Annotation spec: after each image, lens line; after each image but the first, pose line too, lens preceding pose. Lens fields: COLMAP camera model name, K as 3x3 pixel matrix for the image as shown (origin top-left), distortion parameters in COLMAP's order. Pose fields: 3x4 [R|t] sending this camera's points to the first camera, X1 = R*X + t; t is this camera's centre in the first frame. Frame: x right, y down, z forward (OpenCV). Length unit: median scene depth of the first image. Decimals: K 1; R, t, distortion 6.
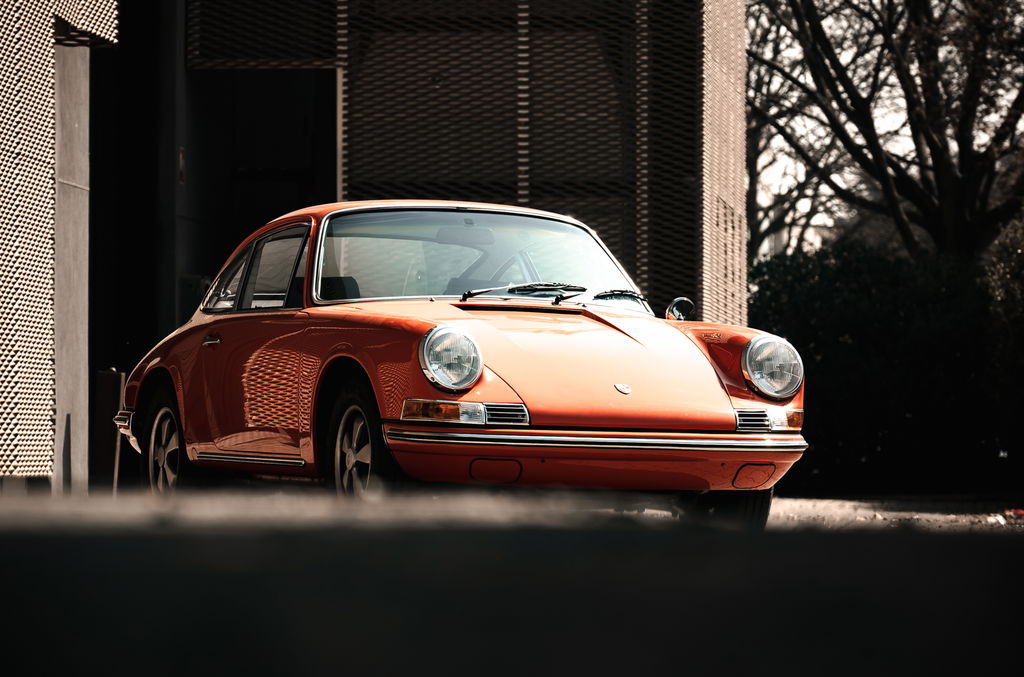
lens RADIAL K [[5828.1, 0, 512.0], [0, 5828.1, 338.5], [0, 0, 1]] dist [0.618397, 5.640213]
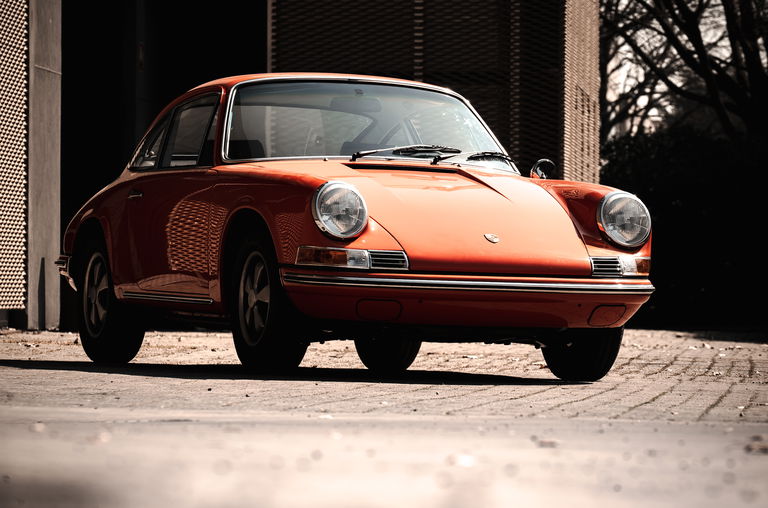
lens RADIAL K [[4405.5, 0, 384.0], [0, 4405.5, 254.0], [0, 0, 1]] dist [0.993775, 24.885662]
pose [[0.999952, 0.005546, -0.008023, 0.004442], [-0.005454, 0.999920, 0.011439, 0.001788], [0.008085, -0.011395, 0.999902, 0.126856]]
